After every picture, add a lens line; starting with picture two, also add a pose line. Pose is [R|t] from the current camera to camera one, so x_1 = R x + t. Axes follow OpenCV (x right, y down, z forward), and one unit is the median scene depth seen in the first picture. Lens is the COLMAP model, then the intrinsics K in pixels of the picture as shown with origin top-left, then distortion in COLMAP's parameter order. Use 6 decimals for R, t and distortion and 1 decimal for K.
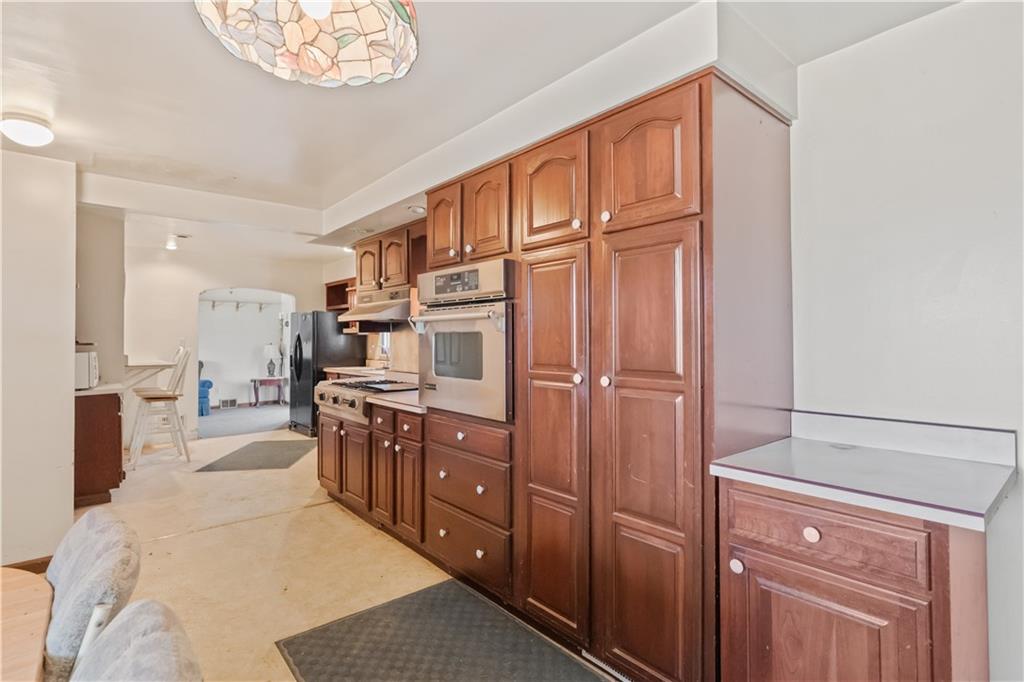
lens RADIAL K [[500.3, 0, 512.8], [0, 500.3, 324.3], [0, 0, 1]] dist [-0.001082, -0.000187]
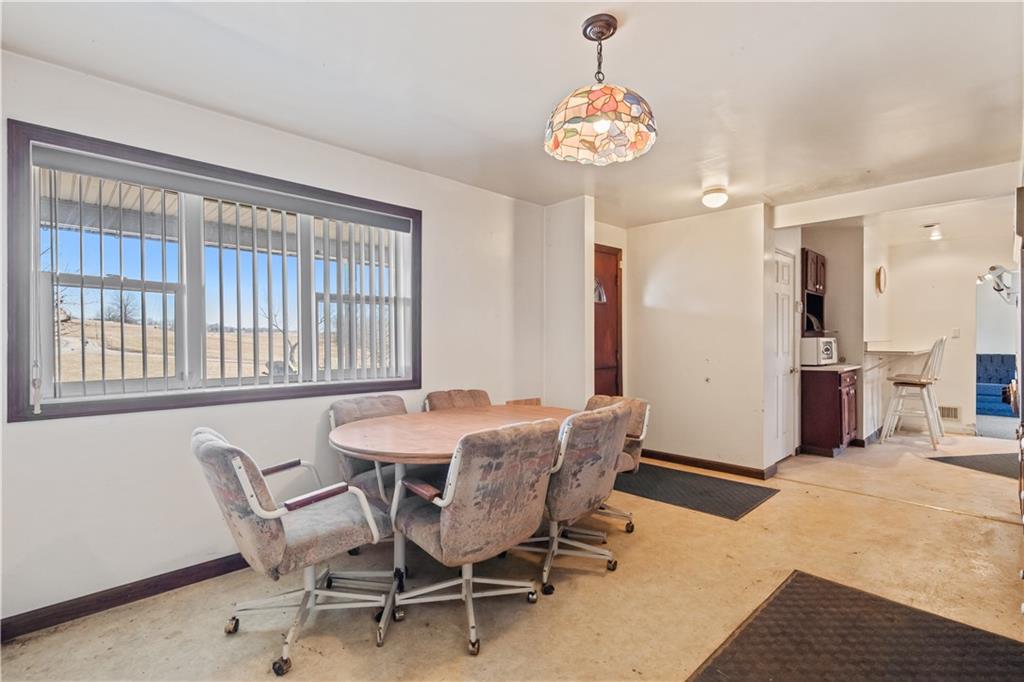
lens RADIAL K [[467.8, 0, 512.0], [0, 467.8, 341.0], [0, 0, 1]] dist [0.001592, 0.000133]
pose [[0.061332, 0.008387, -0.998082, 0.464597], [0.031574, 0.999448, 0.010339, 0.038500], [0.997618, -0.032147, 0.061033, 0.202207]]
